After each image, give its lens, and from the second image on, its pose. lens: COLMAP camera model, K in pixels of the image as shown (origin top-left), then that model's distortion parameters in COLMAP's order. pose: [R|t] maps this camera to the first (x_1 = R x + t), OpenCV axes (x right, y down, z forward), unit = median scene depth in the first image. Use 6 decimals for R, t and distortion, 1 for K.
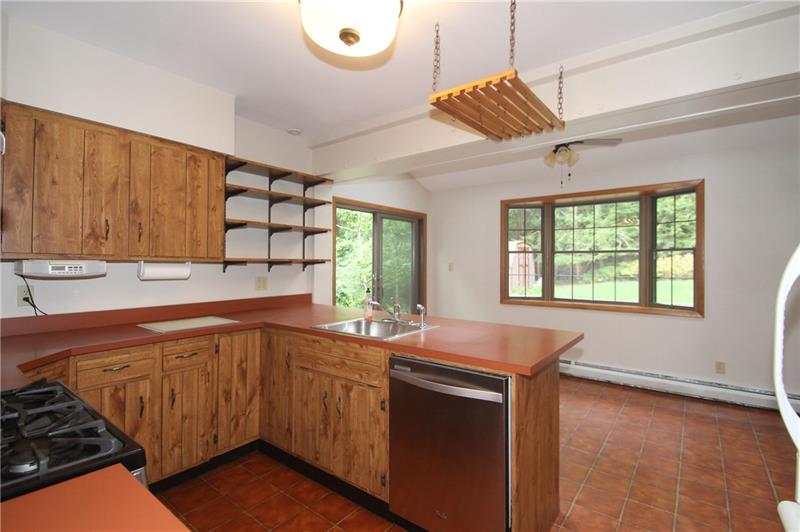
lens RADIAL K [[389.7, 0, 390.1], [0, 389.7, 260.3], [0, 0, 1]] dist [-0.000298, -0.000428]
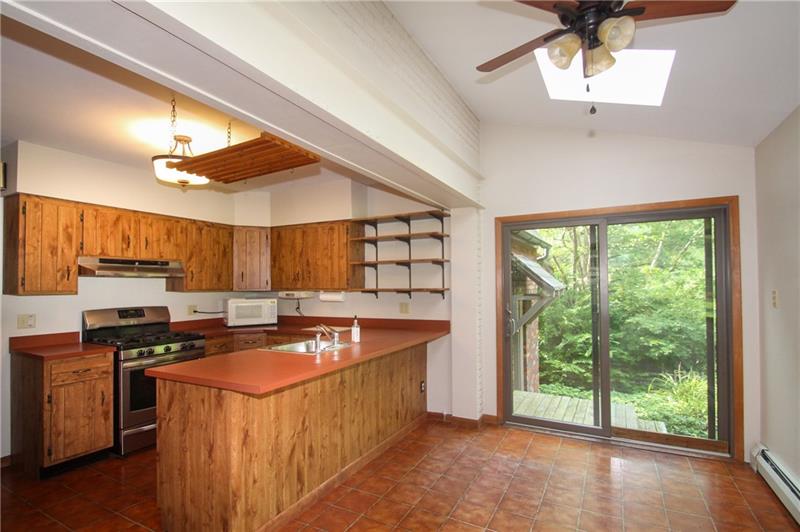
lens RADIAL K [[380.5, 0, 400.5], [0, 380.5, 284.8], [0, 0, 1]] dist [0.000579, -0.000037]
pose [[0.169017, -0.011878, -0.985541, 0.947273], [0.015035, 0.999842, -0.009472, -0.003726], [0.985498, -0.013217, 0.169169, 0.858189]]
